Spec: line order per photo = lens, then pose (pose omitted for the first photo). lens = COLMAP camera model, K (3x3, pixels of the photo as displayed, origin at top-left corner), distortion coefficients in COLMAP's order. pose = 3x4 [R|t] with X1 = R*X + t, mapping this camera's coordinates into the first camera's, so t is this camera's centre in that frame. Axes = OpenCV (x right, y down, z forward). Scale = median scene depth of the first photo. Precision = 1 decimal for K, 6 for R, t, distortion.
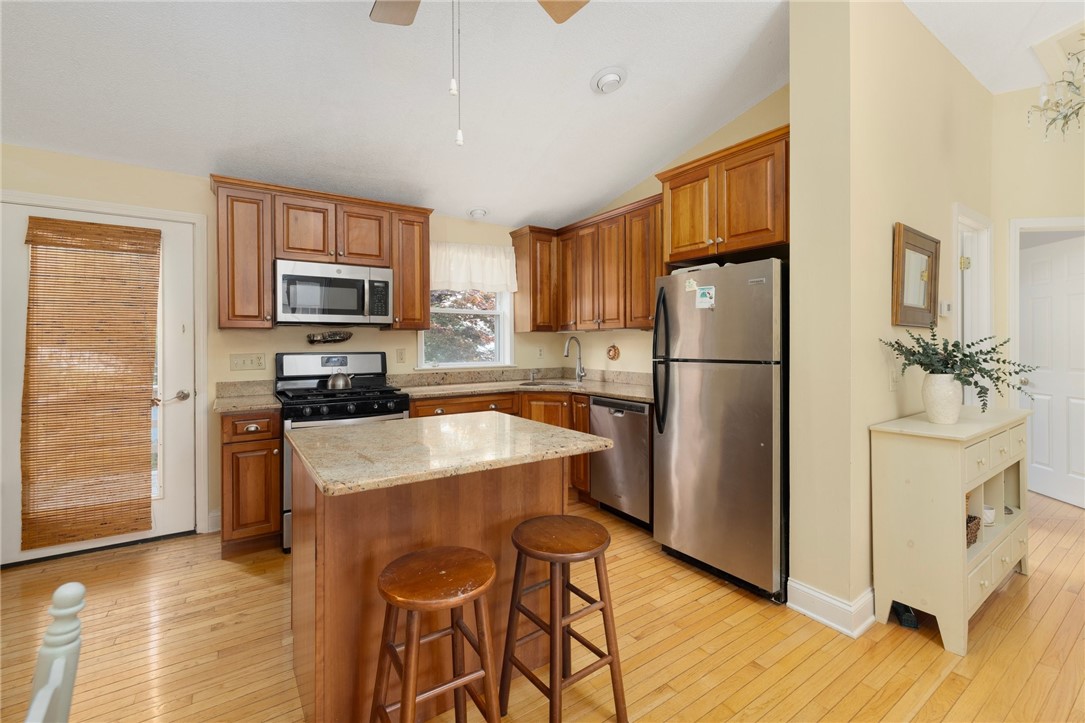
lens RADIAL K [[462.9, 0, 537.7], [0, 462.9, 343.9], [0, 0, 1]] dist [-0.000210, 0.000253]
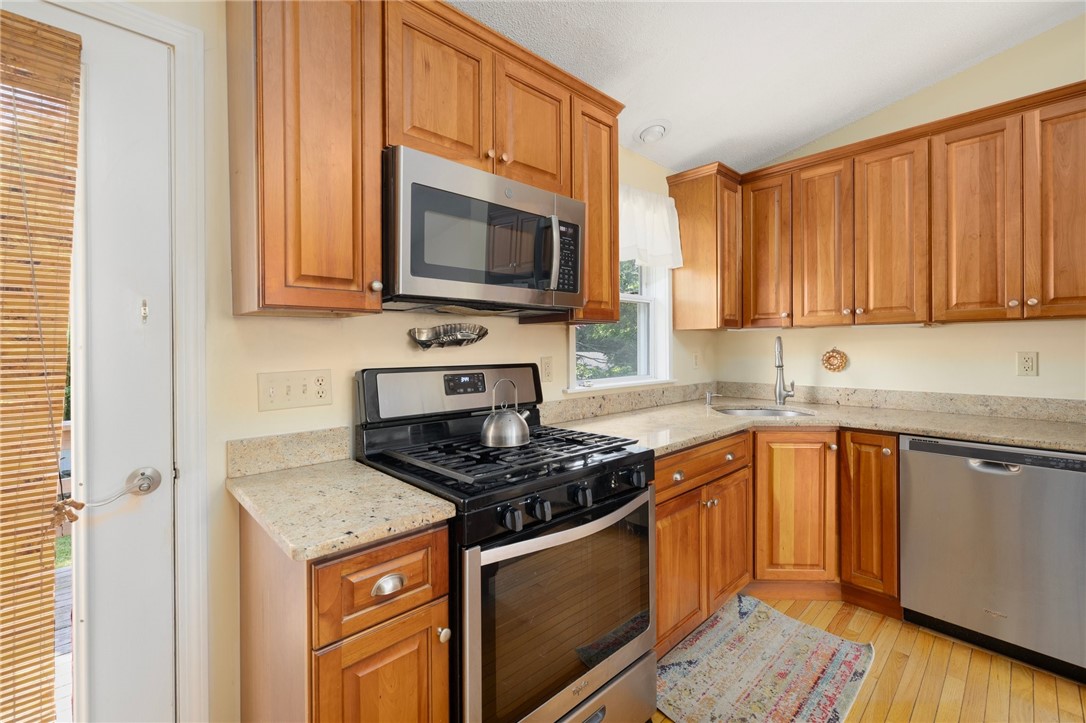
lens RADIAL K [[461.9, 0, 537.2], [0, 461.9, 347.7], [0, 0, 1]] dist [-0.000865, 0.000377]
pose [[0.986874, -0.001937, 0.161483, -0.466215], [0.002064, 0.999998, -0.000618, -0.000107], [-0.161481, 0.000943, 0.986875, 0.523403]]
